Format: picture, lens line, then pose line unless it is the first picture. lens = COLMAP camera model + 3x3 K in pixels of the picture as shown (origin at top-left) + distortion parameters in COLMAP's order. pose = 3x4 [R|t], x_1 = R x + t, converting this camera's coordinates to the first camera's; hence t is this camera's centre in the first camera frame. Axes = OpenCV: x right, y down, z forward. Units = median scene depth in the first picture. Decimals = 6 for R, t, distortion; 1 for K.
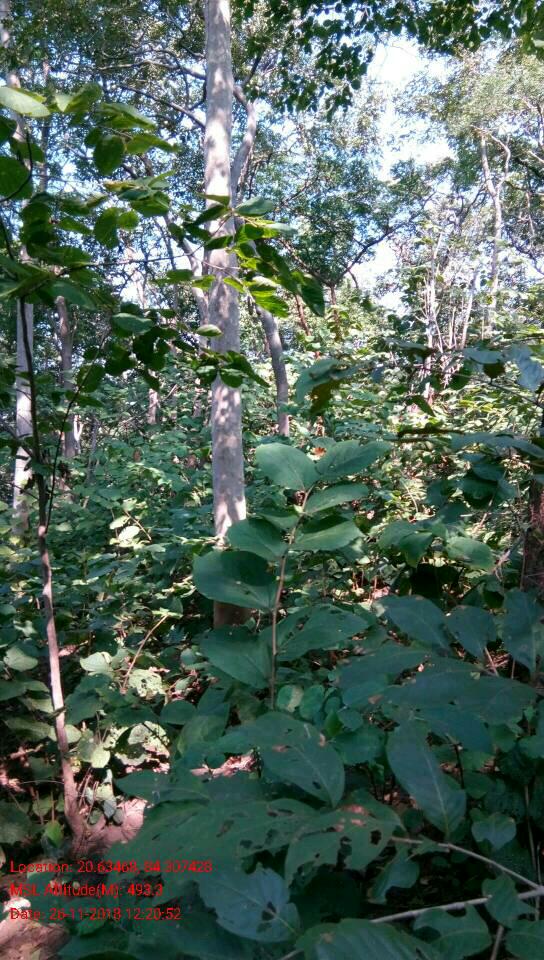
lens RADIAL K [[756.9, 0, 272.0], [0, 756.9, 480.0], [0, 0, 1]] dist [0.011762, 0.005792]
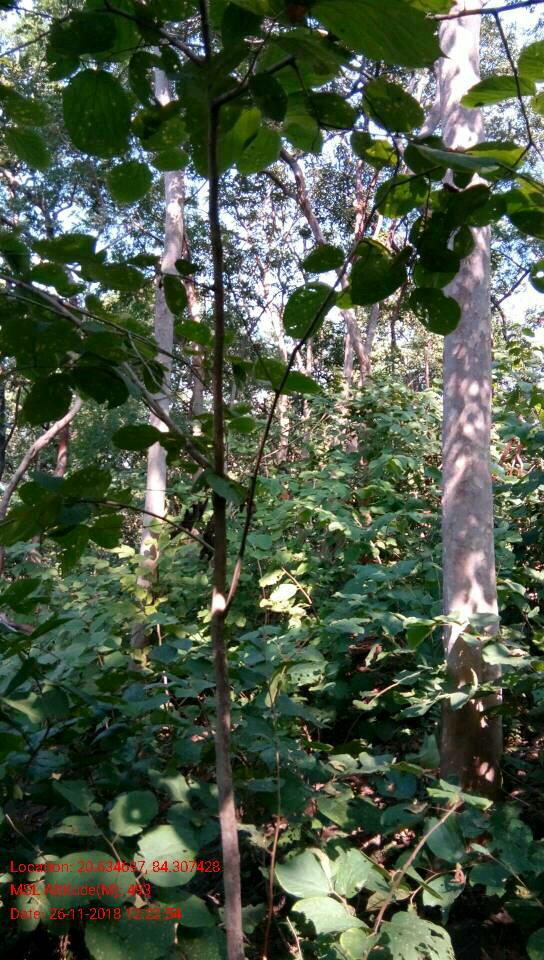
lens RADIAL K [[756.9, 0, 272.0], [0, 756.9, 480.0], [0, 0, 1]] dist [0.011762, 0.005792]
pose [[0.989095, 0.028850, -0.144427, -0.093393], [-0.038127, 0.997355, -0.061882, 0.004091], [0.142260, 0.066714, 0.987579, 0.235396]]
